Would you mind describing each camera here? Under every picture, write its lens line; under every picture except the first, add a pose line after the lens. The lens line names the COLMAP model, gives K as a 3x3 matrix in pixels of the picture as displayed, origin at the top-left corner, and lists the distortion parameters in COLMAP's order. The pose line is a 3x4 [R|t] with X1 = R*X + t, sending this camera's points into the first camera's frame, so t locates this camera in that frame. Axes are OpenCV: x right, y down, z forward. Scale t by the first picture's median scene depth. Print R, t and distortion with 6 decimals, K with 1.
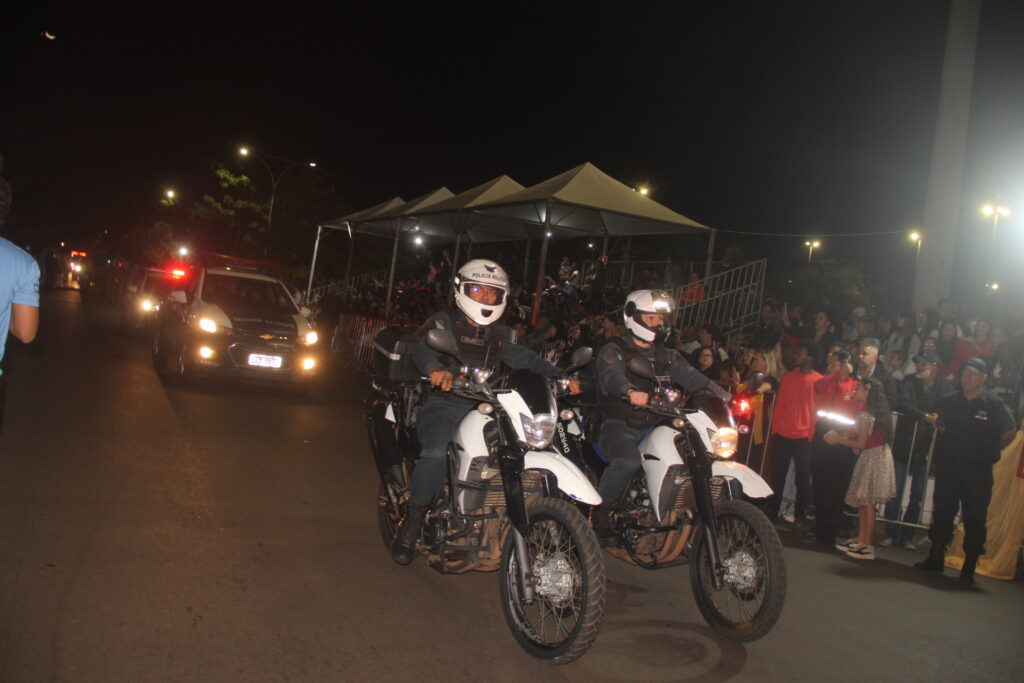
lens RADIAL K [[888.9, 0, 512.0], [0, 888.9, 341.5], [0, 0, 1]] dist [-0.169501, 0.156439]
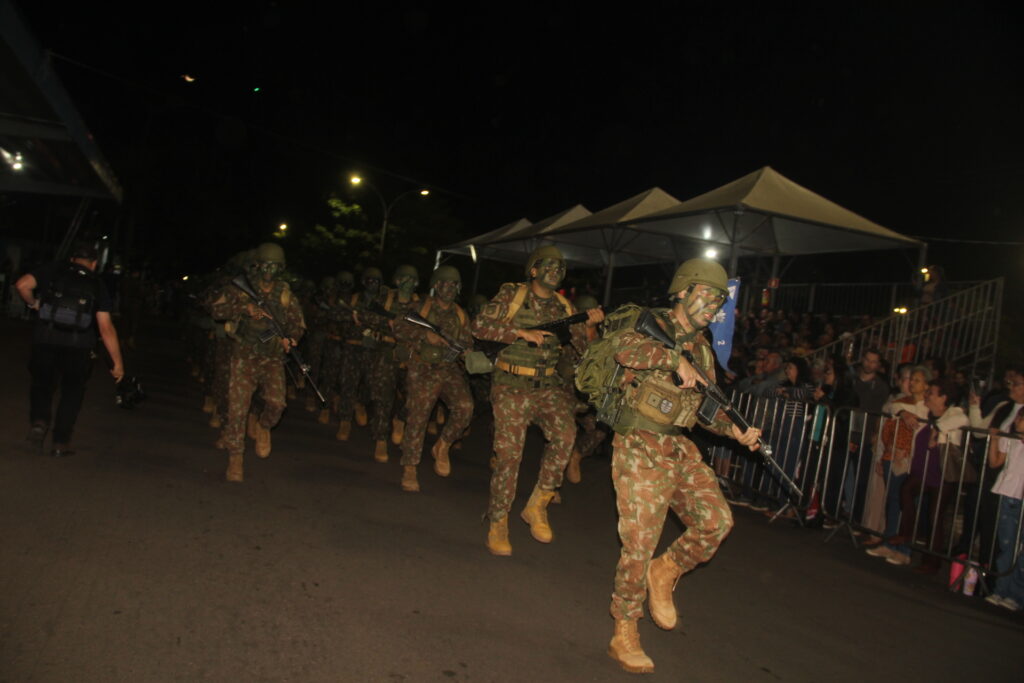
lens RADIAL K [[852.5, 0, 512.0], [0, 852.5, 341.5], [0, 0, 1]] dist [-0.171129, 0.133675]
pose [[0.994030, -0.003315, -0.109055, -0.051530], [-0.000229, 0.999473, -0.032466, -0.007183], [0.109105, 0.032298, 0.993505, 0.137473]]
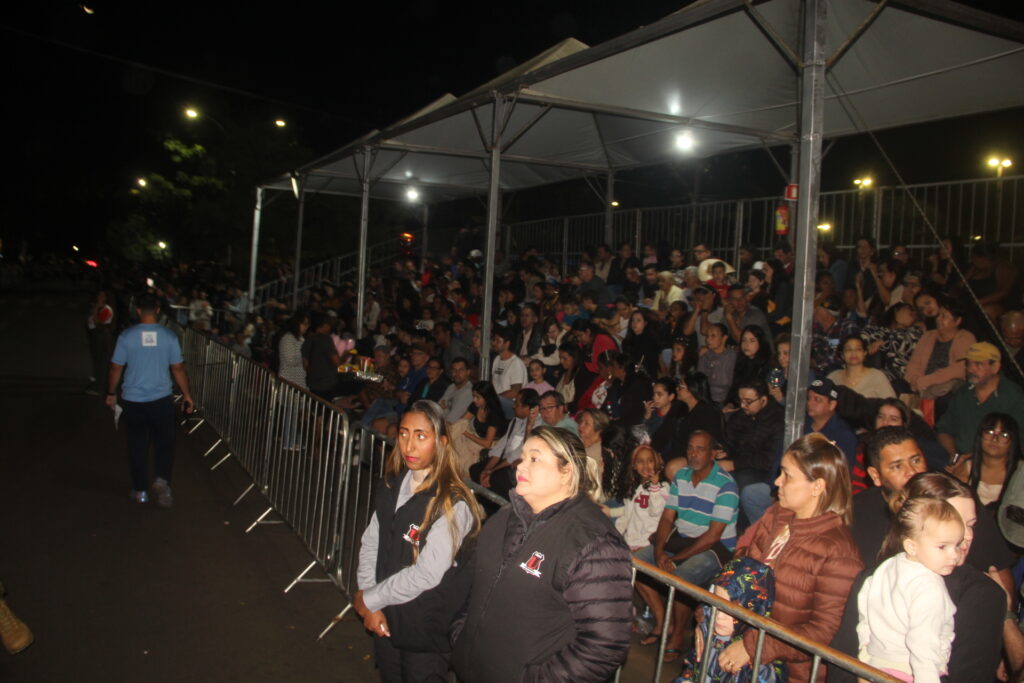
lens RADIAL K [[852.5, 0, 512.0], [0, 852.5, 341.5], [0, 0, 1]] dist [-0.171129, 0.133675]
pose [[0.996753, -0.078521, -0.017845, -0.038870], [0.079196, 0.996021, 0.040877, -0.035719], [0.014564, -0.042157, 0.999005, 0.456076]]
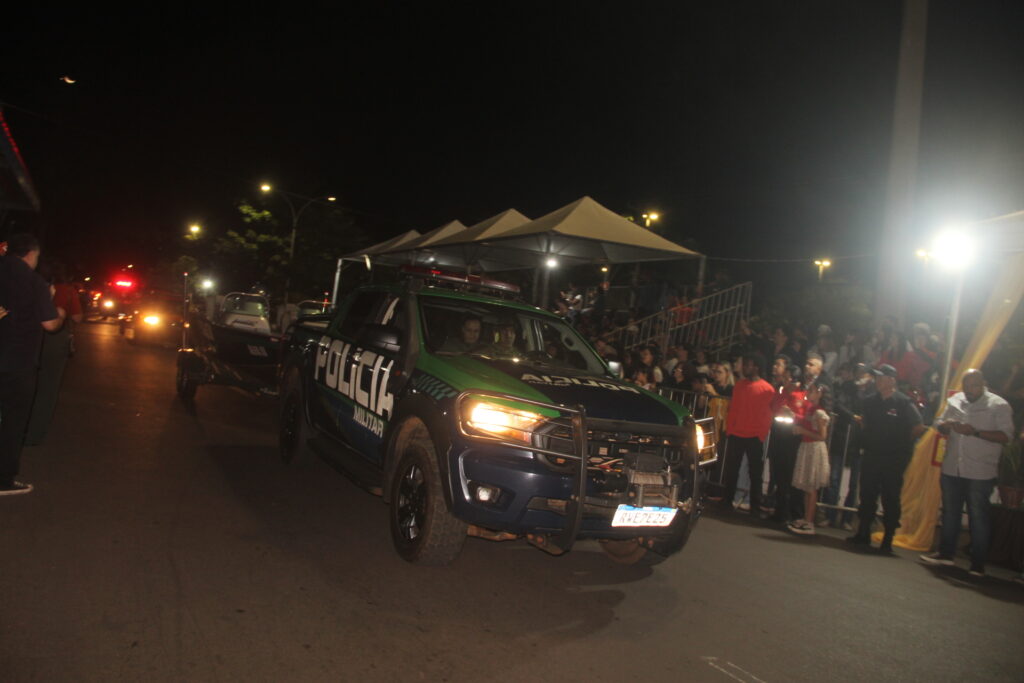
lens RADIAL K [[888.9, 0, 512.0], [0, 888.9, 341.5], [0, 0, 1]] dist [-0.169501, 0.156439]
pose [[0.999509, -0.021489, -0.022789, 0.011426], [0.020828, 0.999367, -0.028840, 0.003085], [0.023394, 0.028351, 0.999324, -0.059389]]
